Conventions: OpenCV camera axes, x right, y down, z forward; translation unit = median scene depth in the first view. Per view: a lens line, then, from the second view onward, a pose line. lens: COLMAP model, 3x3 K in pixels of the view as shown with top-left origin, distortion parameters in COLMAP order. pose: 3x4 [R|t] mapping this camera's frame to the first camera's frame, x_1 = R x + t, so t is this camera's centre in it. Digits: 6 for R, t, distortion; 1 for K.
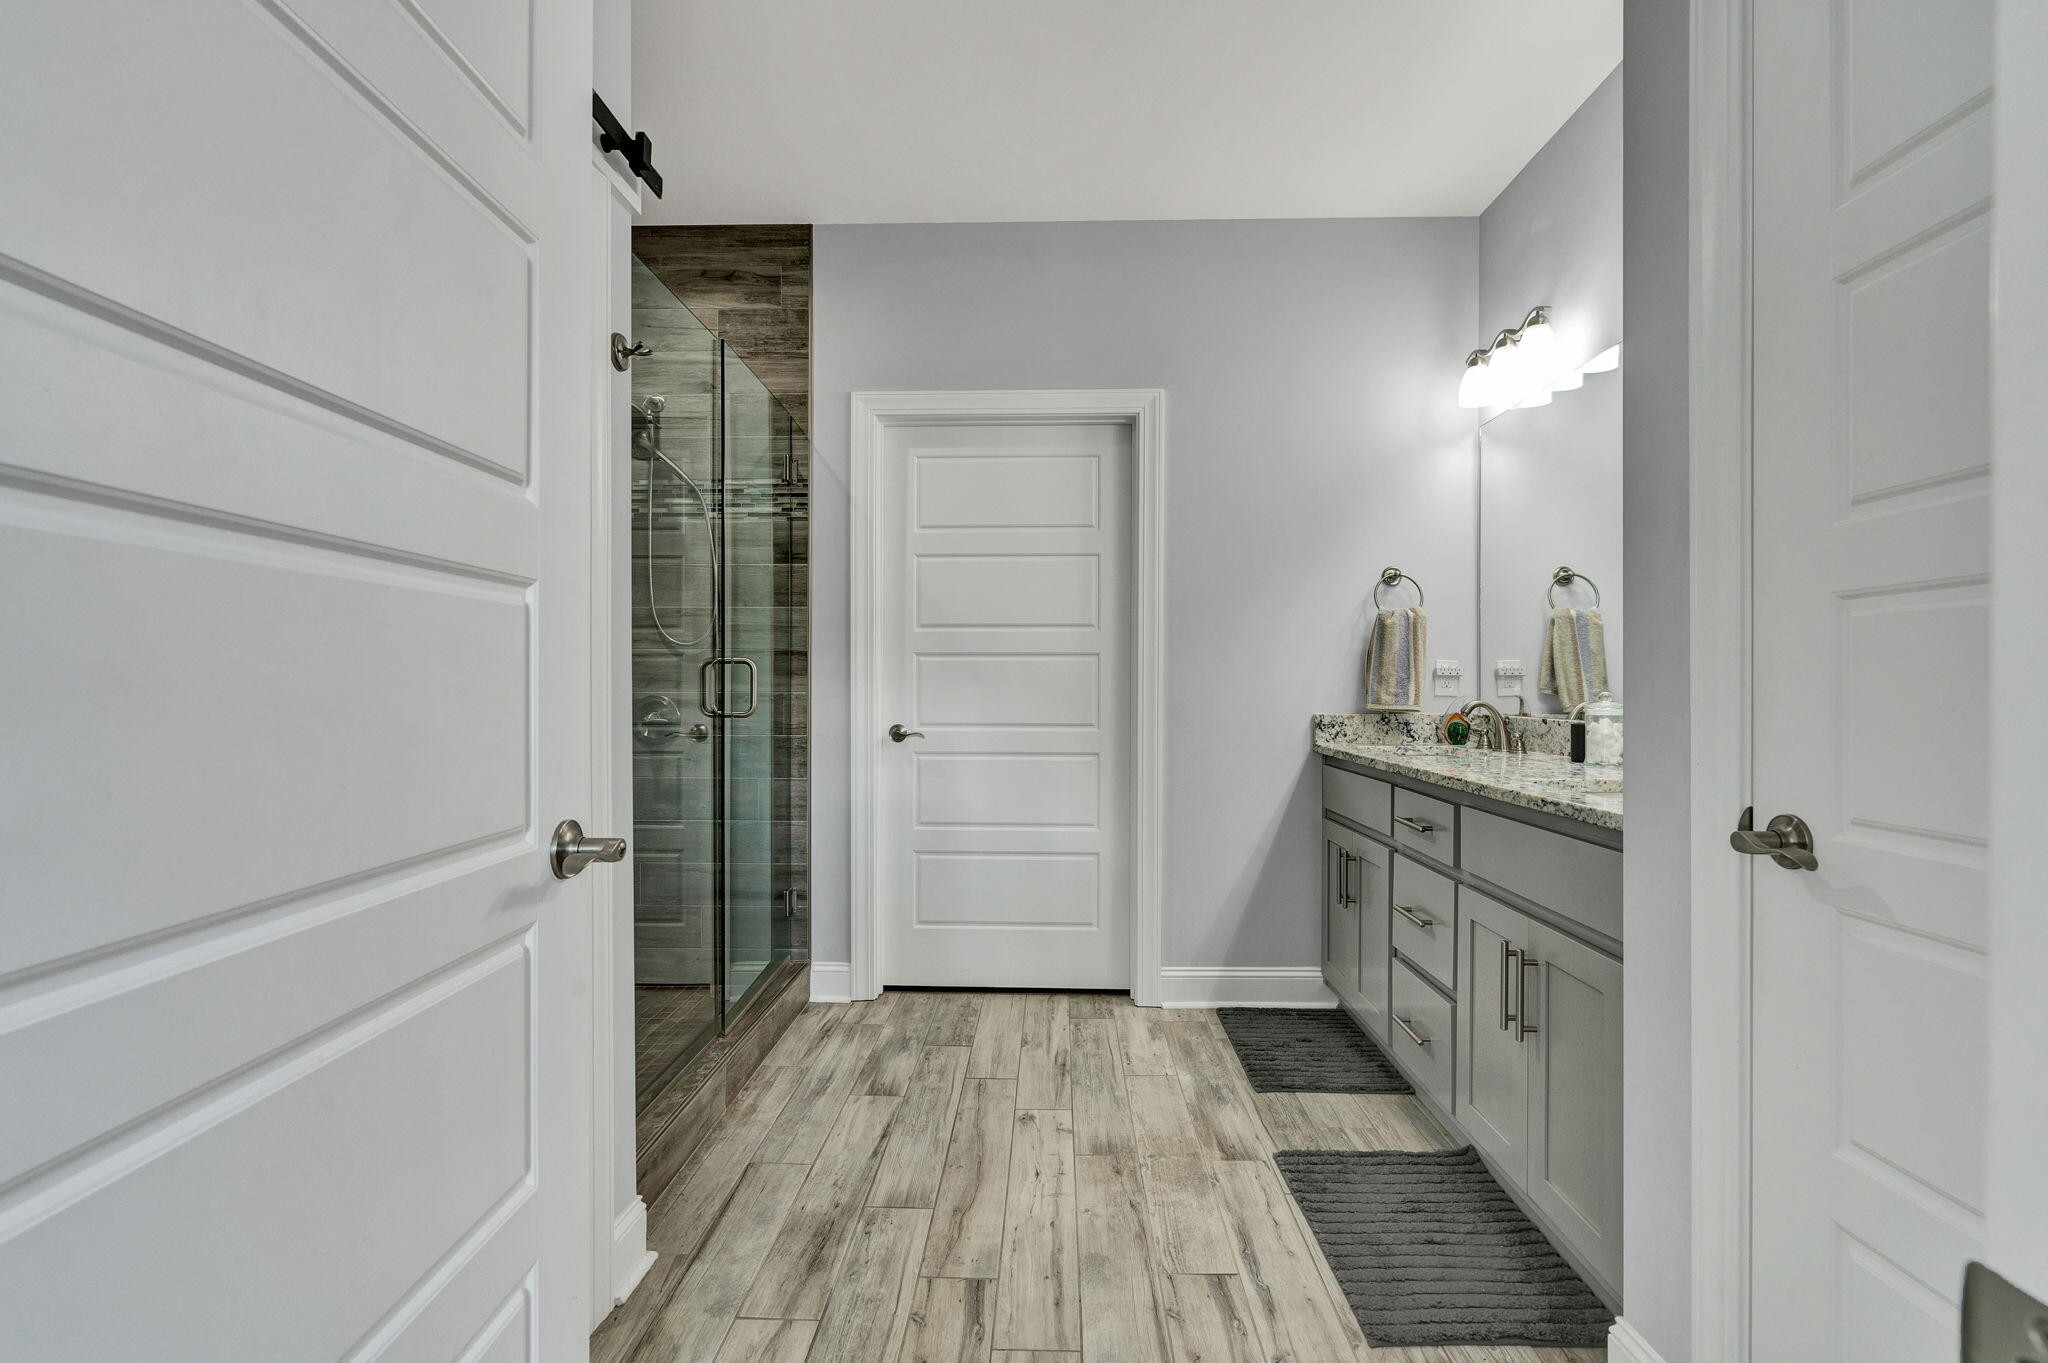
lens RADIAL K [[914.6, 0, 1024.7], [0, 914.6, 684.1], [0, 0, 1]] dist [-0.002072, 0.001263]
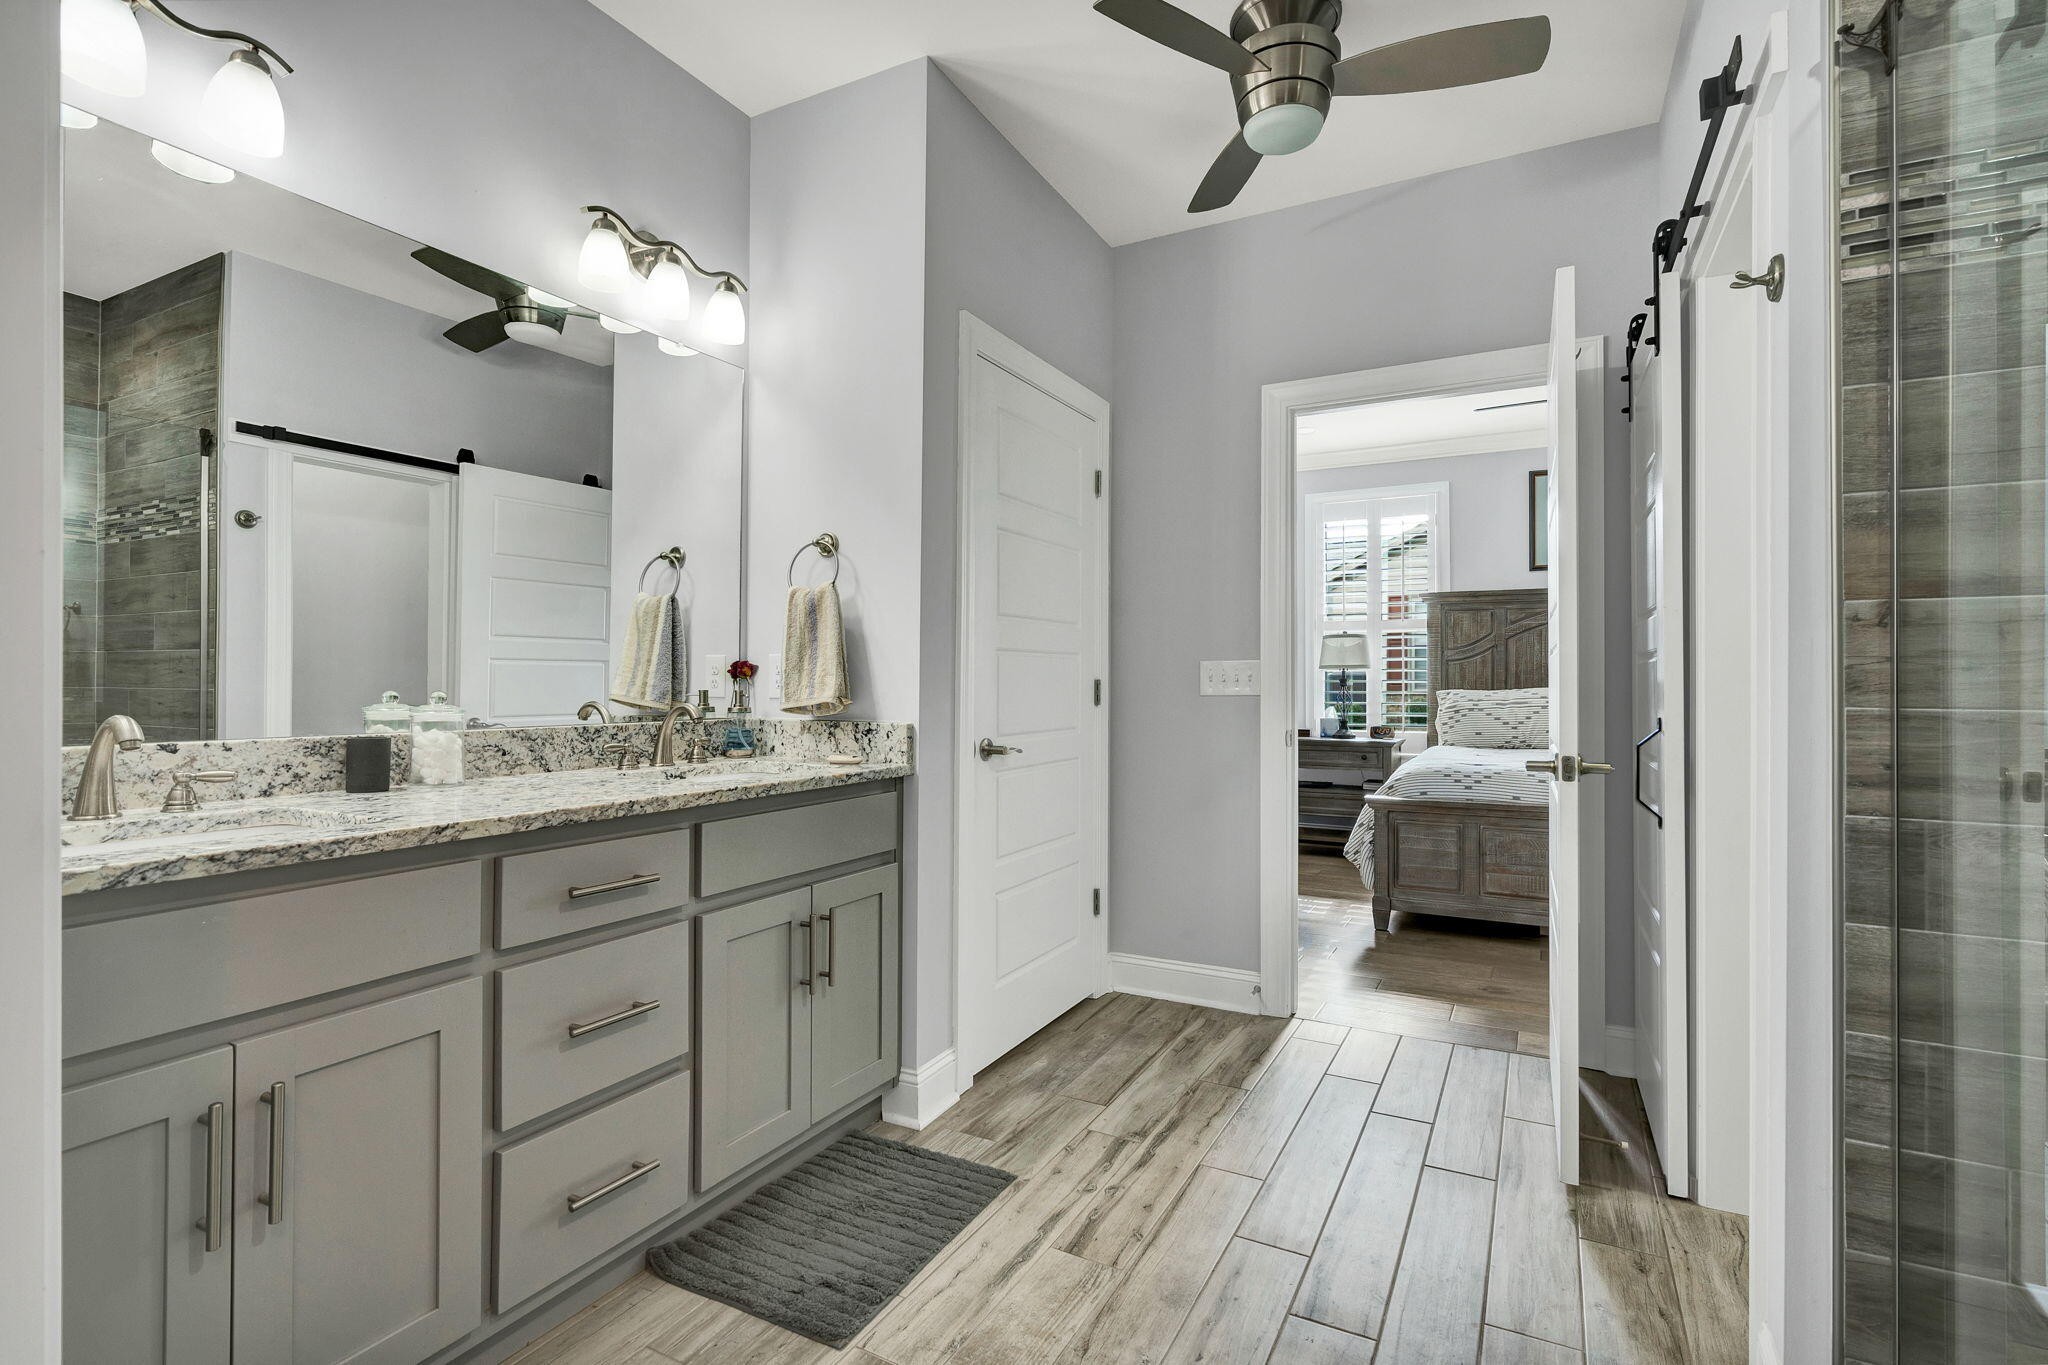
lens RADIAL K [[914.6, 0, 1007.0], [0, 914.6, 682.9], [0, 0, 1]] dist [-0.002072, 0.001263]
pose [[-0.877388, 0.000306, 0.479782, -0.222238], [-0.001745, 0.999991, -0.003830, 0.003413], [-0.479779, -0.004198, -0.877379, 1.921564]]
